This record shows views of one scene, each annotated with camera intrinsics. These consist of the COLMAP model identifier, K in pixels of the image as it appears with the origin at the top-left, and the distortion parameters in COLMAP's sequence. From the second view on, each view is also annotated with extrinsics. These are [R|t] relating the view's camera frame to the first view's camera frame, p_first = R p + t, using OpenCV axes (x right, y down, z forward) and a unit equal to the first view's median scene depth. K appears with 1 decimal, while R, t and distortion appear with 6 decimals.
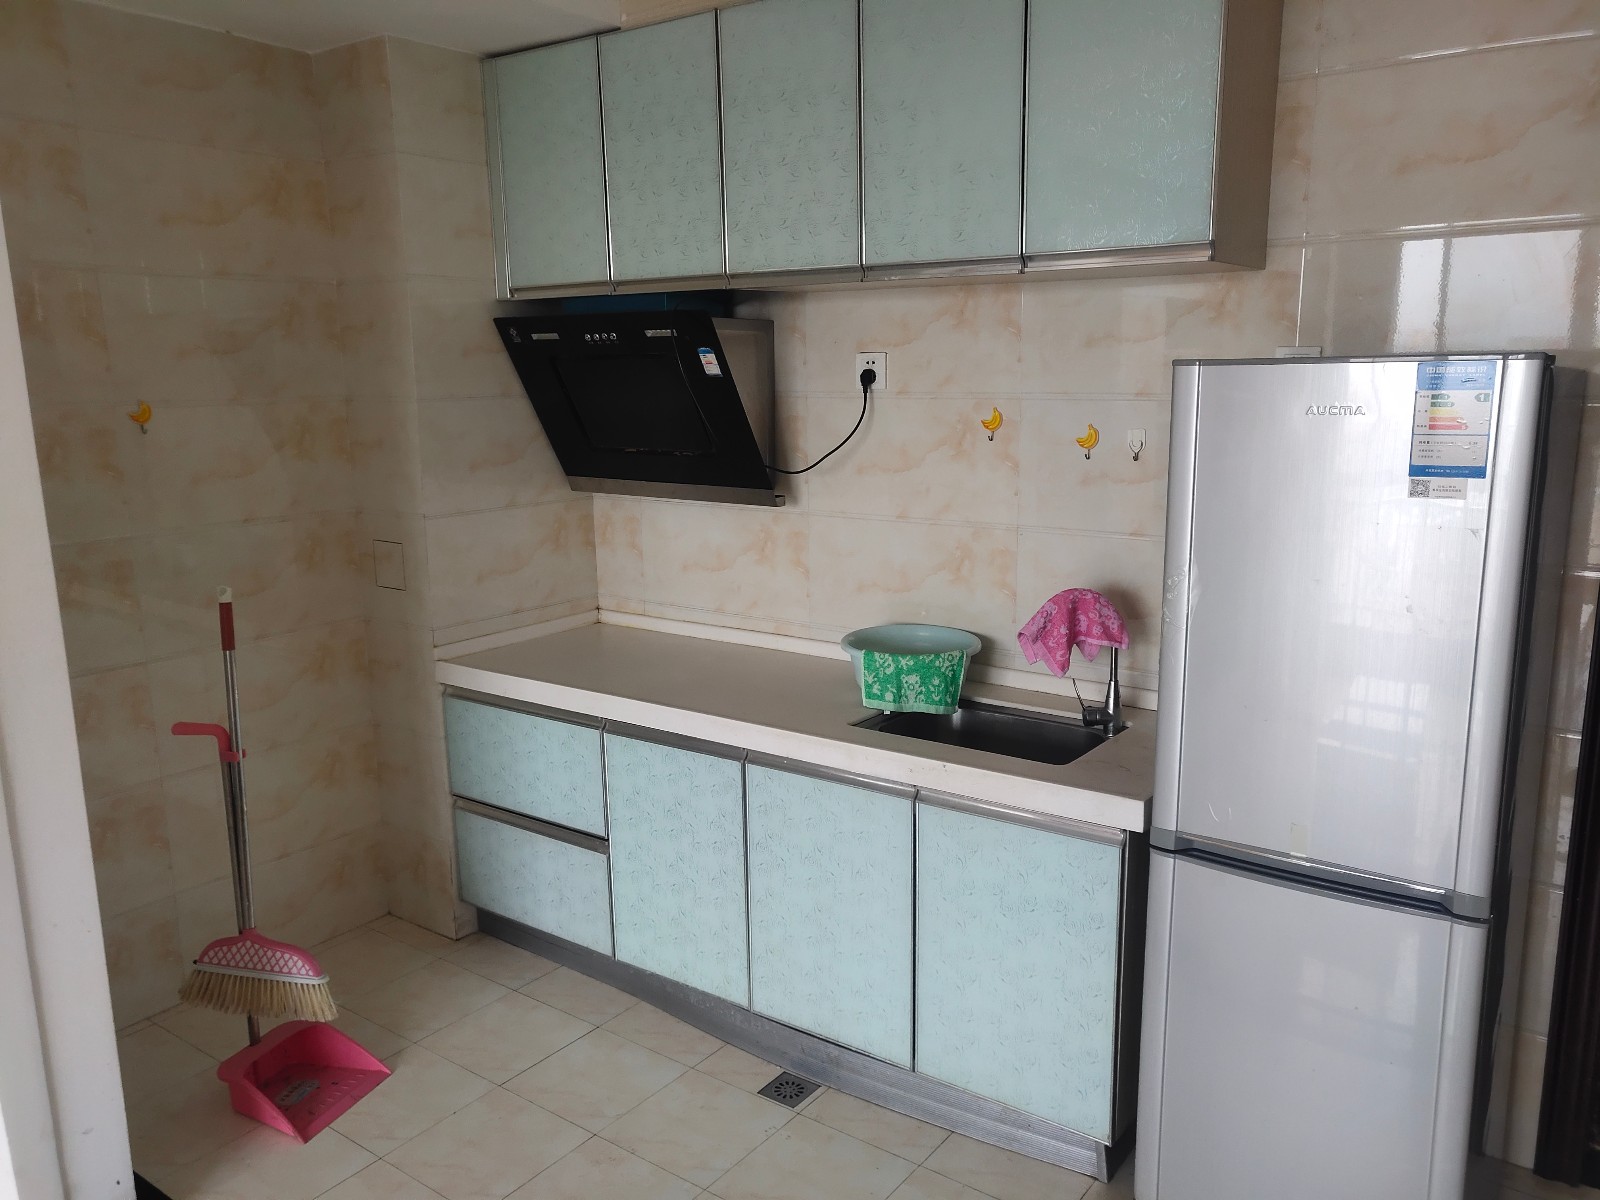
lens RADIAL K [[1202.9, 0, 823.3], [0, 1202.9, 609.4], [0, 0, 1]] dist [0.006561, 0.000225]
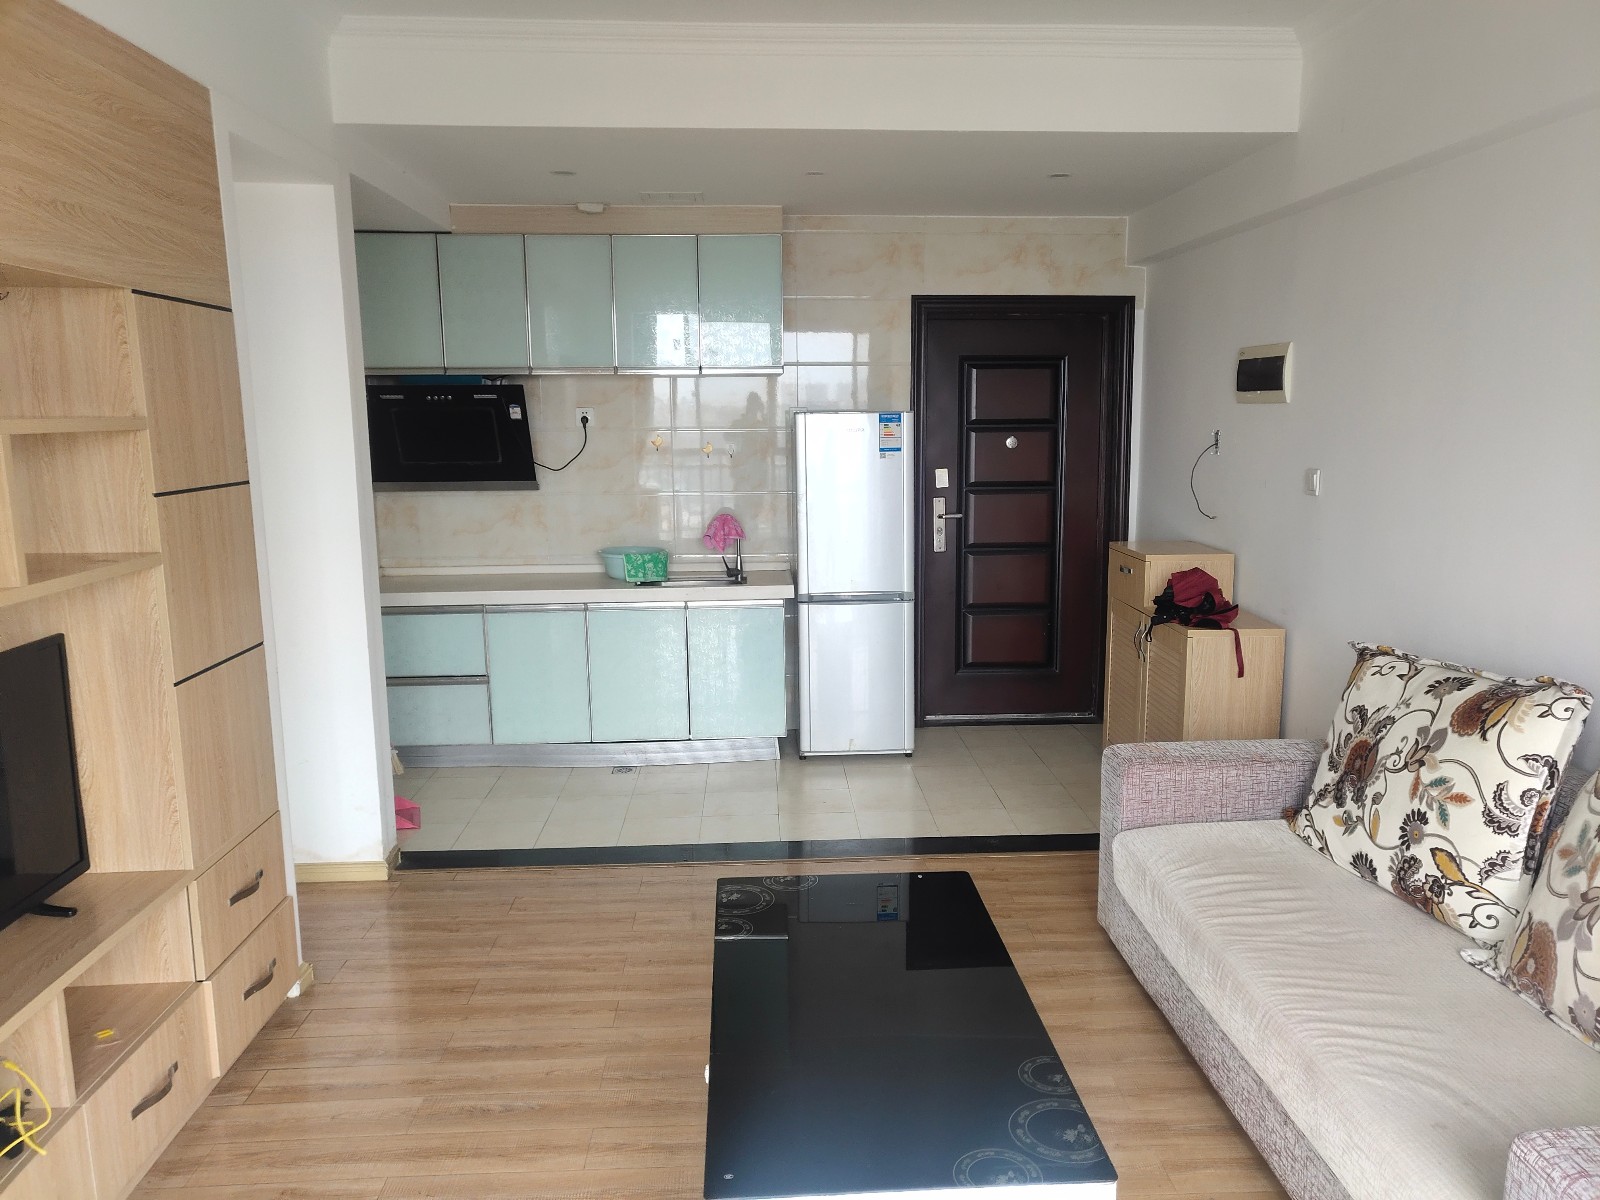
lens RADIAL K [[1202.9, 0, 823.3], [0, 1202.9, 609.4], [0, 0, 1]] dist [0.006561, 0.000225]
pose [[0.775813, -0.099079, 0.623135, -0.901811], [0.123200, 0.992372, 0.004402, 0.146566], [-0.618818, 0.073356, 0.782102, -0.724002]]
